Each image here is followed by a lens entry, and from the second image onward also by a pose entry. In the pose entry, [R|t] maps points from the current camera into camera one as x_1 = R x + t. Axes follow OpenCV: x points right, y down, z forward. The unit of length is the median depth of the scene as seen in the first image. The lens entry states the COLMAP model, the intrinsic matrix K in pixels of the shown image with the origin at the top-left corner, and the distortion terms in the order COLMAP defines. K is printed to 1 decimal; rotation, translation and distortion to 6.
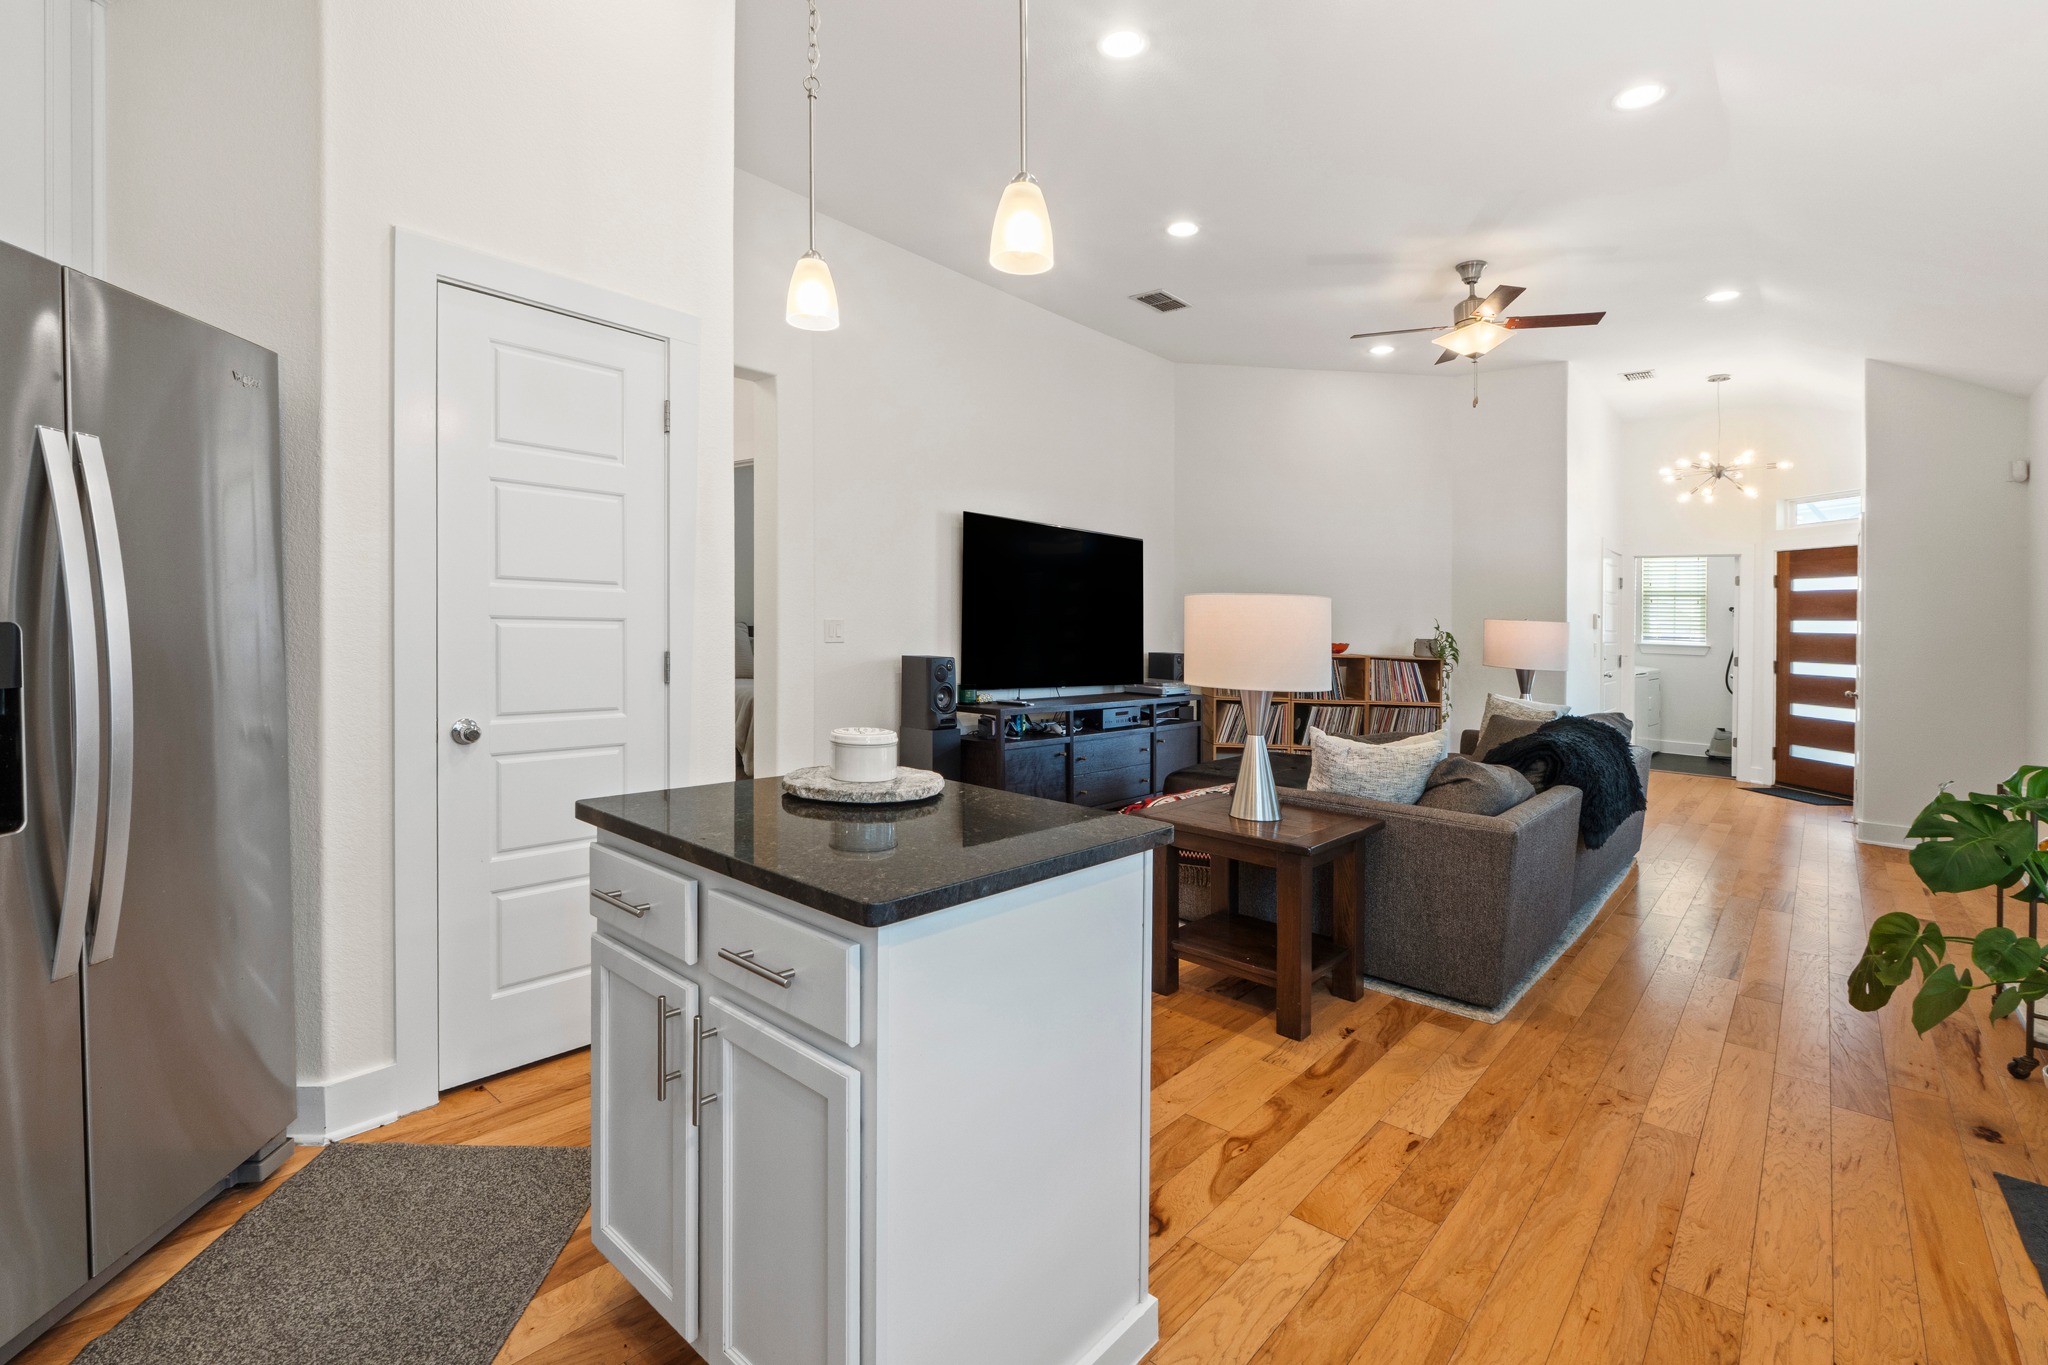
lens RADIAL K [[923.1, 0, 1020.1], [0, 923.1, 595.1], [0, 0, 1]] dist [-0.000860, -0.000342]
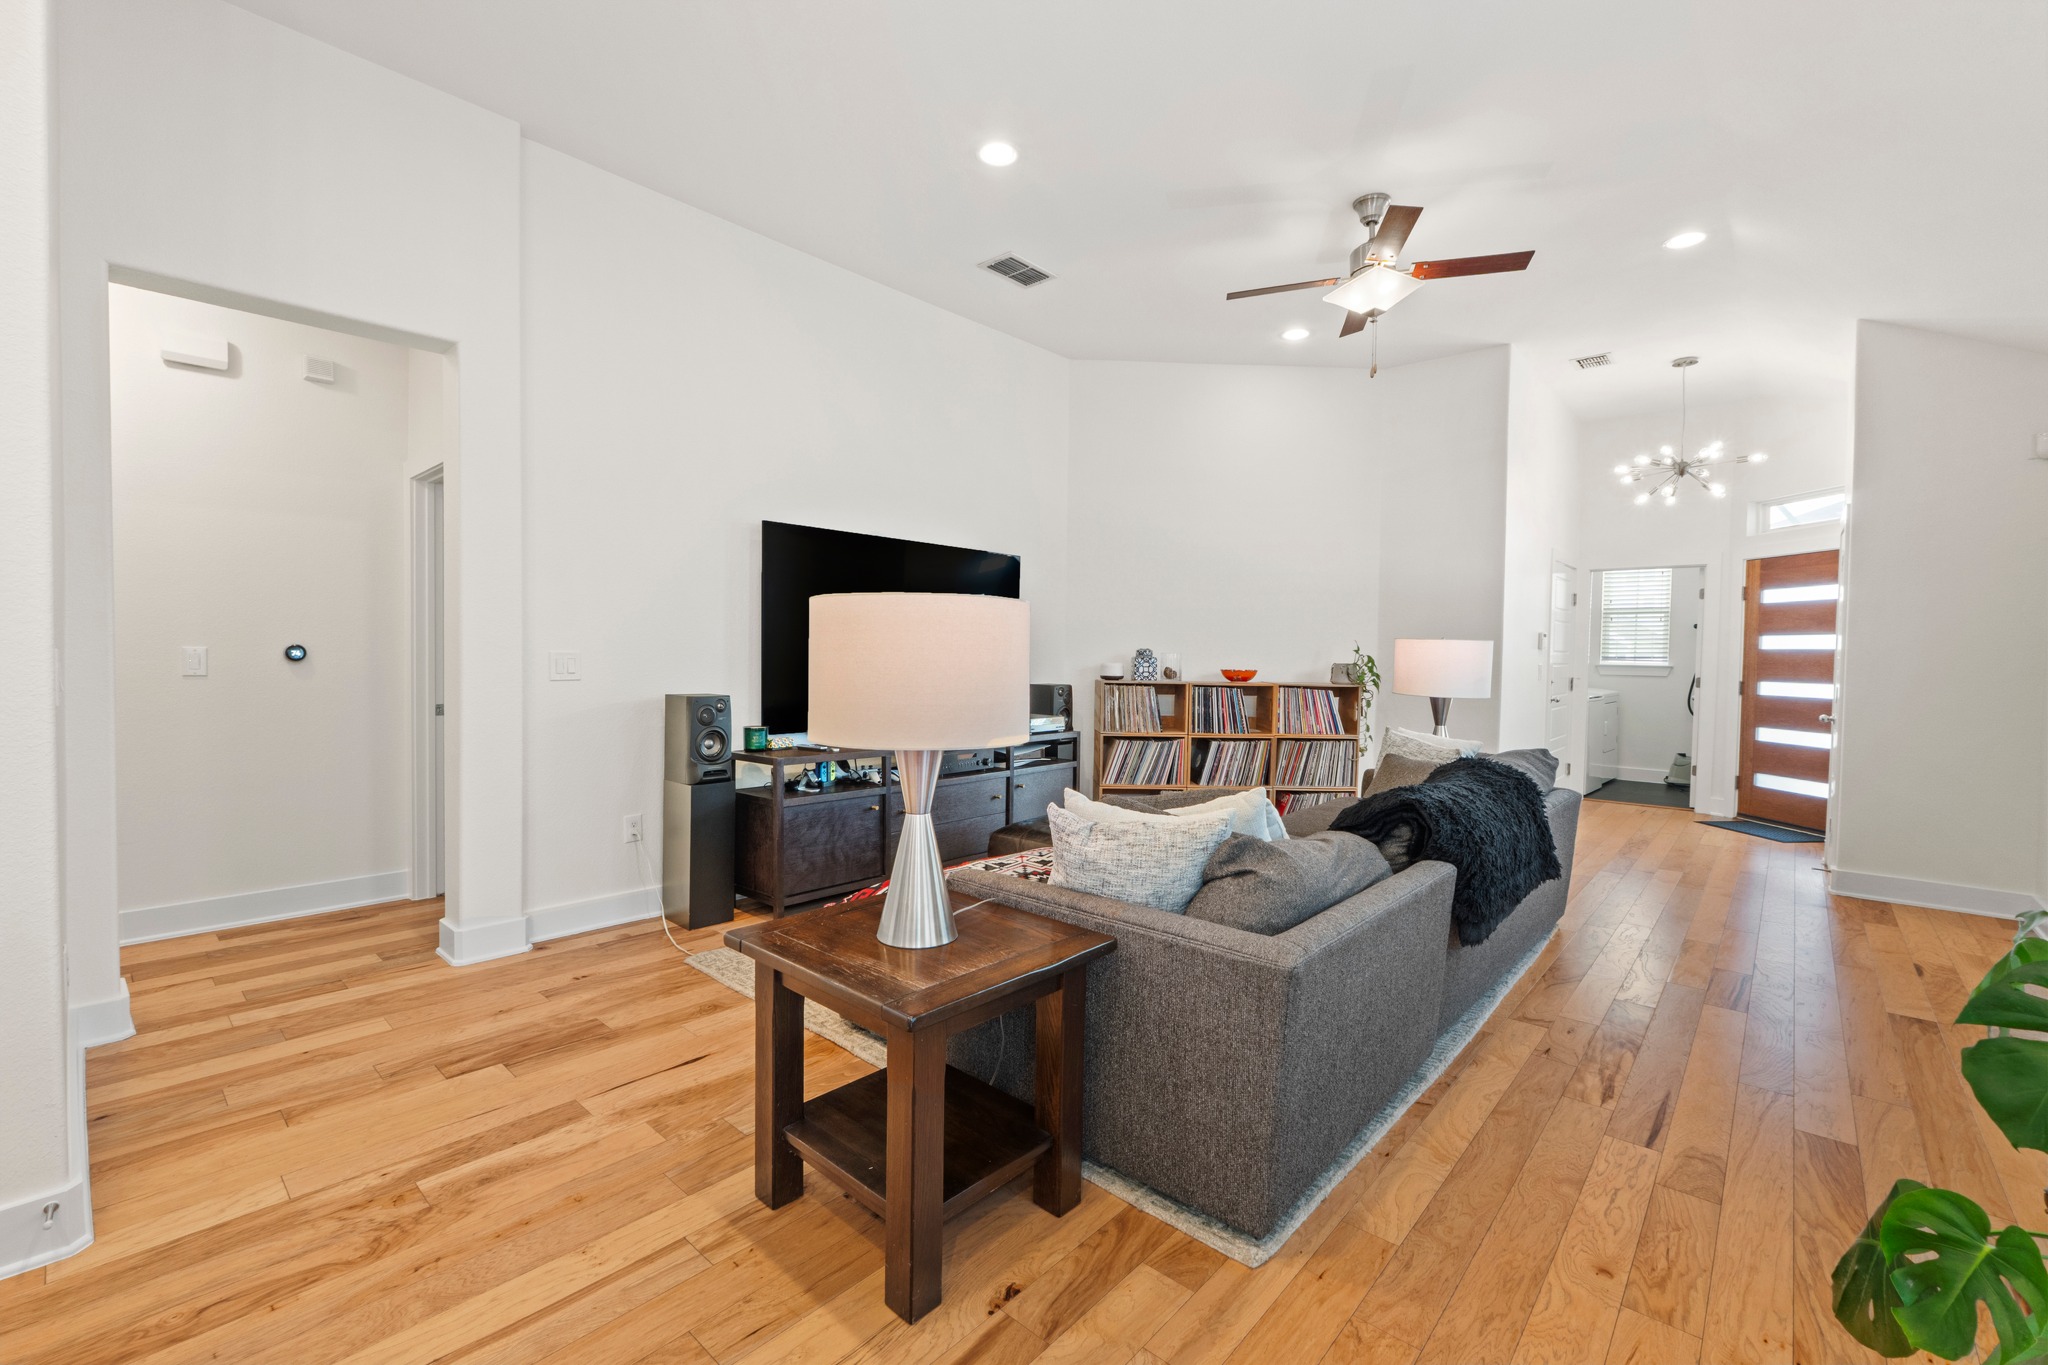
lens RADIAL K [[866.8, 0, 1017.2], [0, 866.8, 678.8], [0, 0, 1]] dist [-0.001790, -0.000106]
pose [[0.999732, -0.017449, -0.015198, 0.162065], [0.018277, 0.998255, 0.056153, 0.011298], [0.014191, -0.056416, 0.998306, 0.189544]]
